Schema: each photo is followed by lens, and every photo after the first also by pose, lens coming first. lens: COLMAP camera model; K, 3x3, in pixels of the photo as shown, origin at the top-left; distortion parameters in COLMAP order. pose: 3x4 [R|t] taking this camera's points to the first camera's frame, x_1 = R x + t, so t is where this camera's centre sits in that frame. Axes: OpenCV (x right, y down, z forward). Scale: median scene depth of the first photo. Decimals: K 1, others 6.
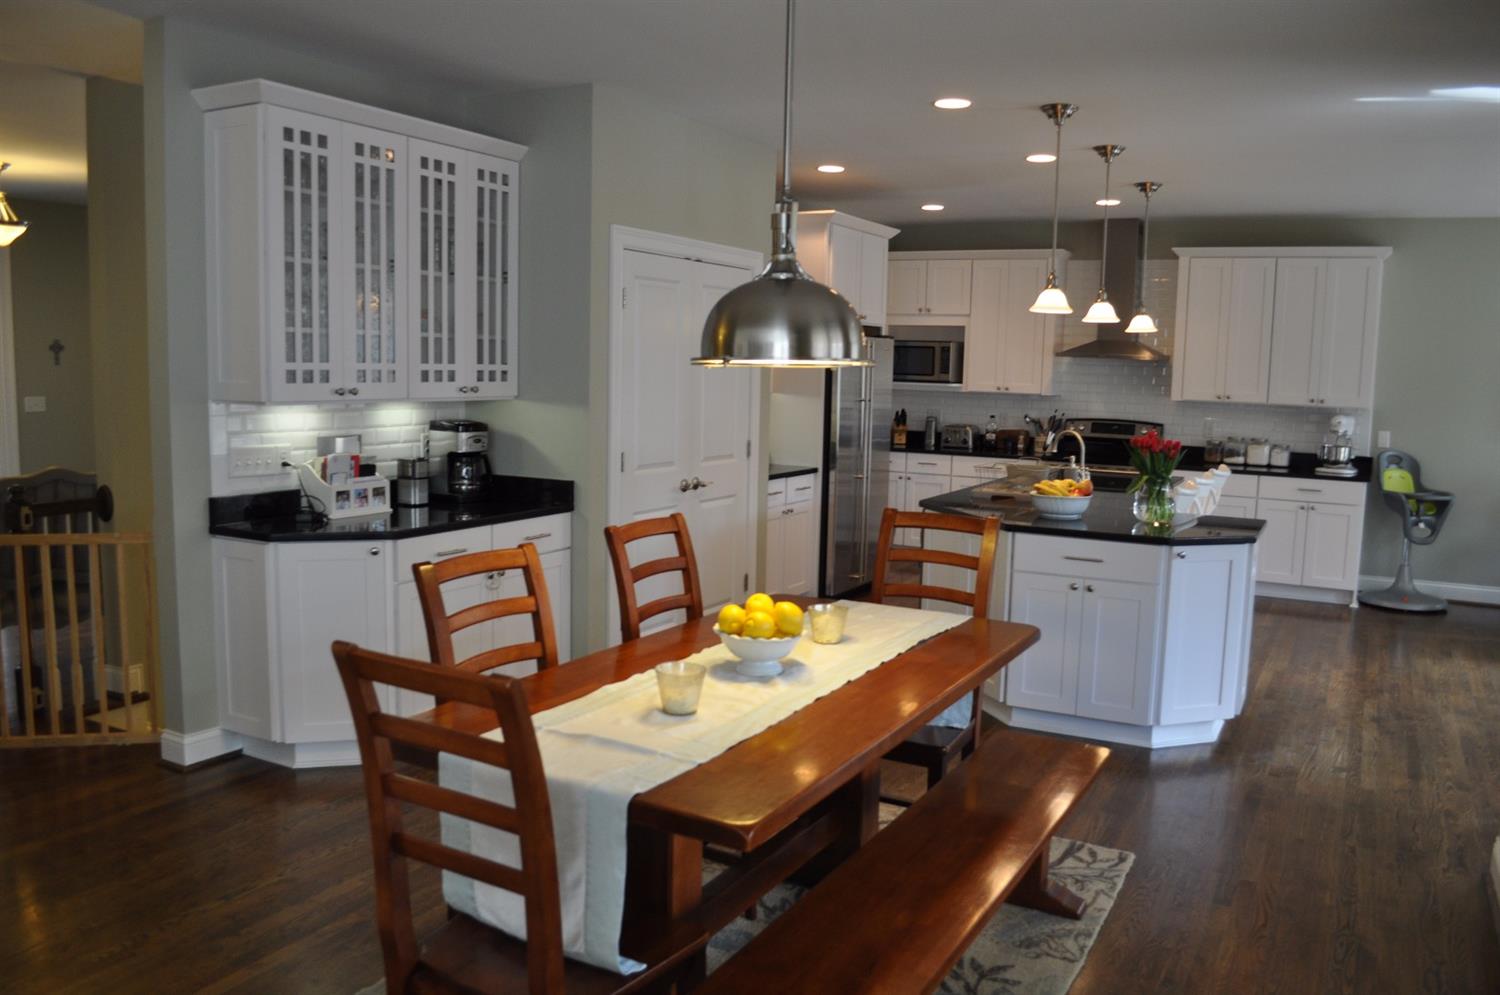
lens RADIAL K [[1177.7, 0, 750.0], [0, 1177.7, 497.5], [0, 0, 1]] dist [-0.081561, 0.009741]
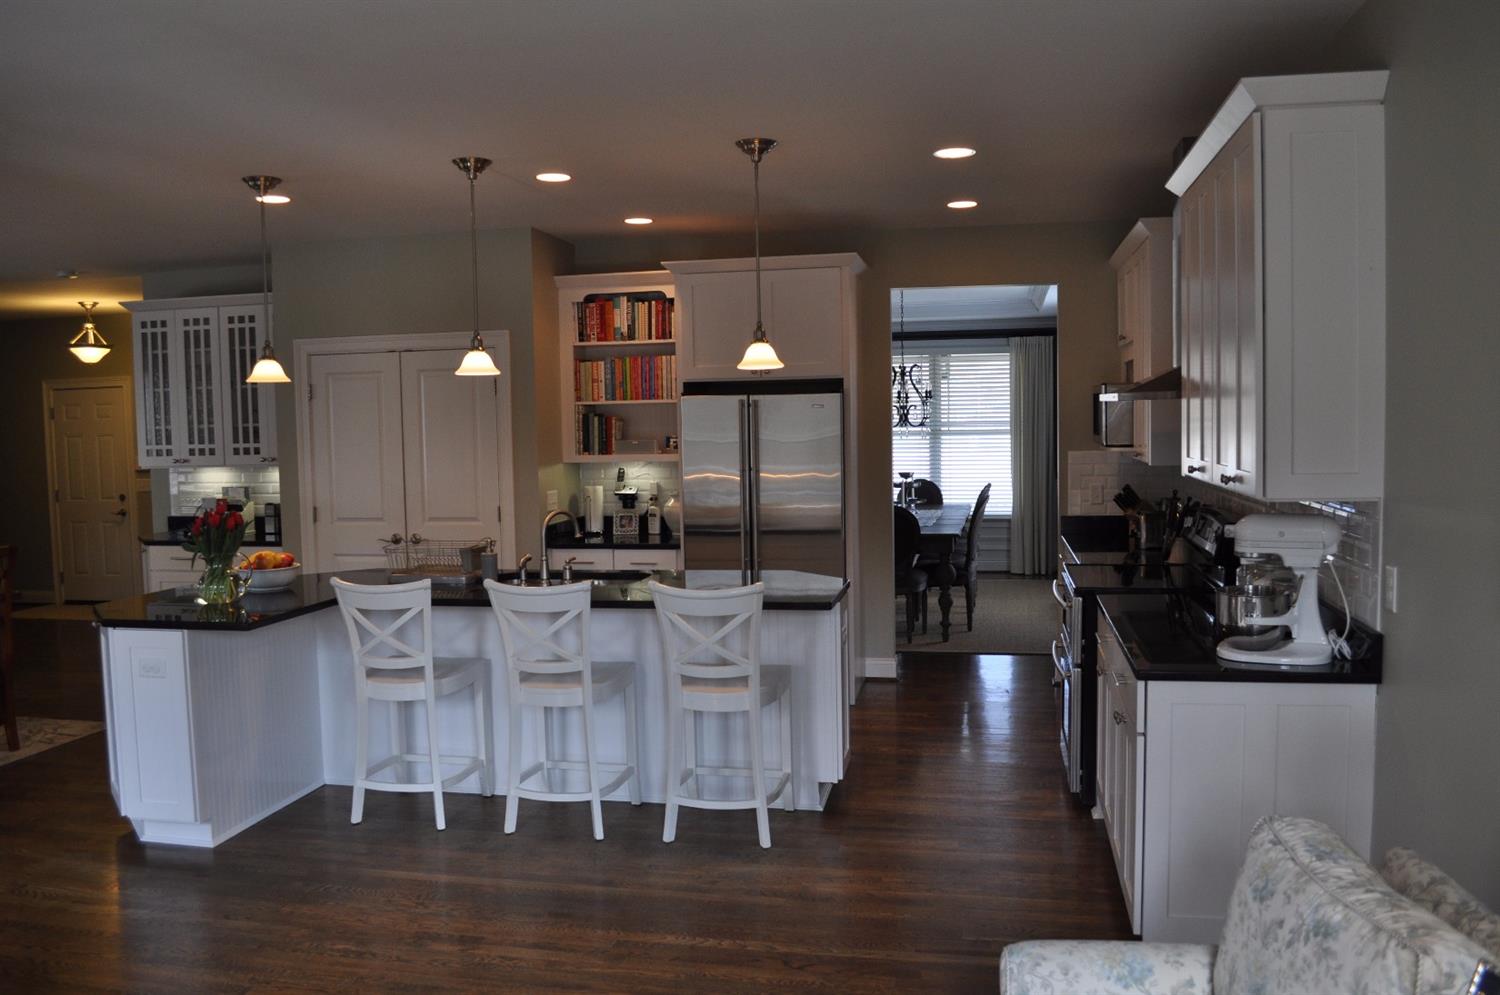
lens RADIAL K [[1177.7, 0, 750.0], [0, 1177.7, 497.5], [0, 0, 1]] dist [-0.081561, 0.009741]
pose [[0.291180, 0.032961, -0.956100, 1.475015], [-0.082905, 0.996516, 0.009106, -0.115605], [0.953069, 0.076614, 0.292898, 1.231435]]
